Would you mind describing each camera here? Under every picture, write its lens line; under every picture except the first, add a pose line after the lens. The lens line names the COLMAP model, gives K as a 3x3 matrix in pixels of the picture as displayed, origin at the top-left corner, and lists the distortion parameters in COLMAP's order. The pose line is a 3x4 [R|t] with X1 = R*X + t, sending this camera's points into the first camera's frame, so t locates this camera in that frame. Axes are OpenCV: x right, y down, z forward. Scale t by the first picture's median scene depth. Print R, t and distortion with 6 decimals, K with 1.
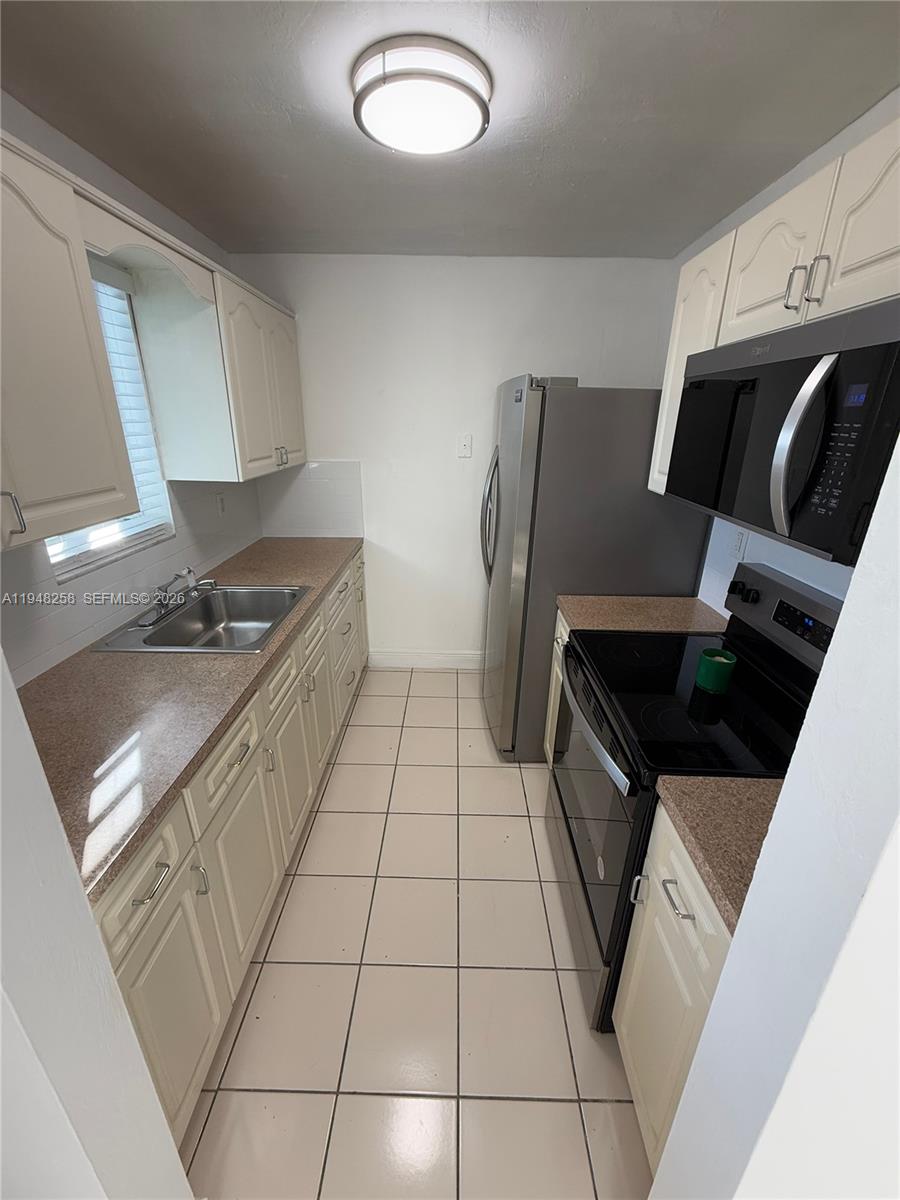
lens RADIAL K [[480.9, 0, 448.5], [0, 480.9, 602.3], [0, 0, 1]] dist [0.003692, 0.000075]
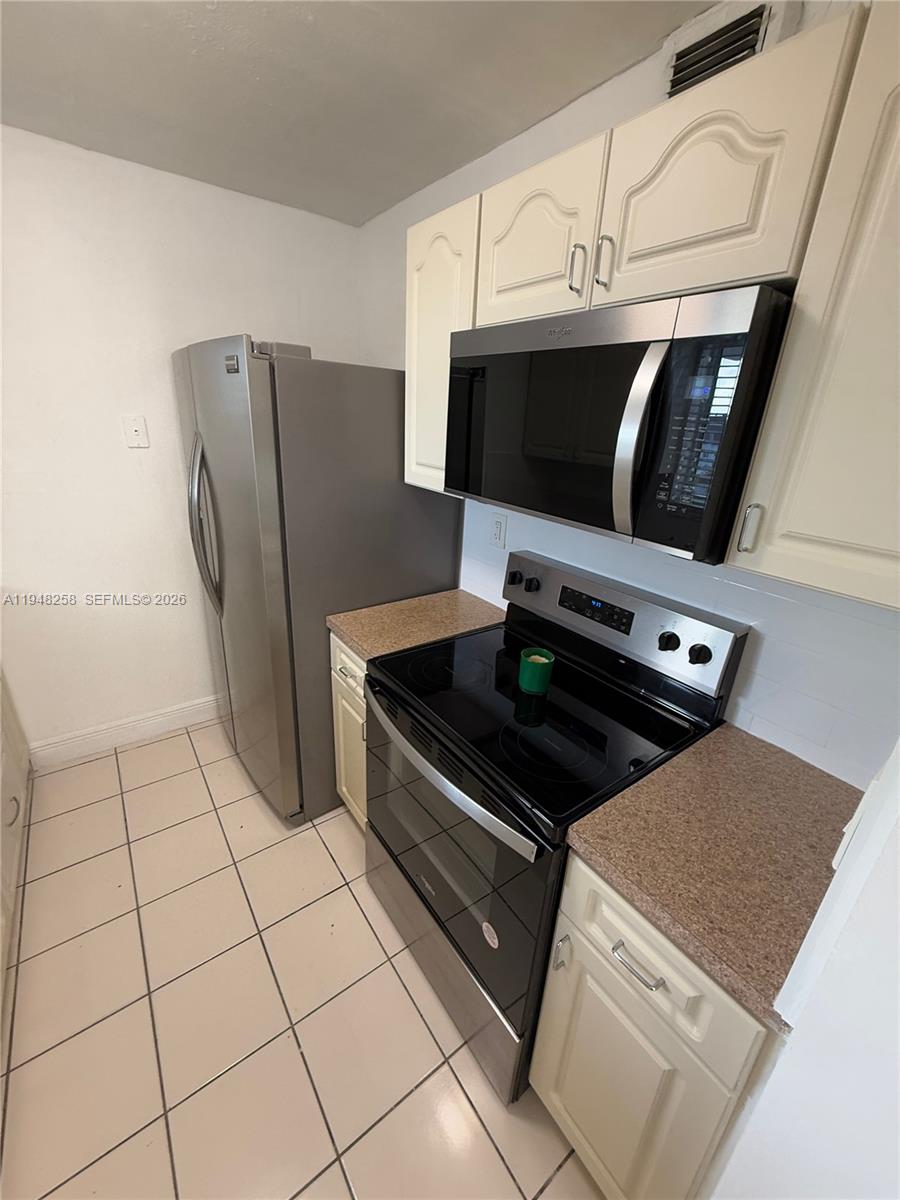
lens RADIAL K [[480.9, 0, 448.3], [0, 480.9, 601.0], [0, 0, 1]] dist [0.003692, 0.000075]
pose [[0.798374, -0.195902, 0.569404, -0.091762], [0.179936, 0.980010, 0.084878, -0.092783], [-0.574649, 0.034692, 0.817664, 0.260989]]
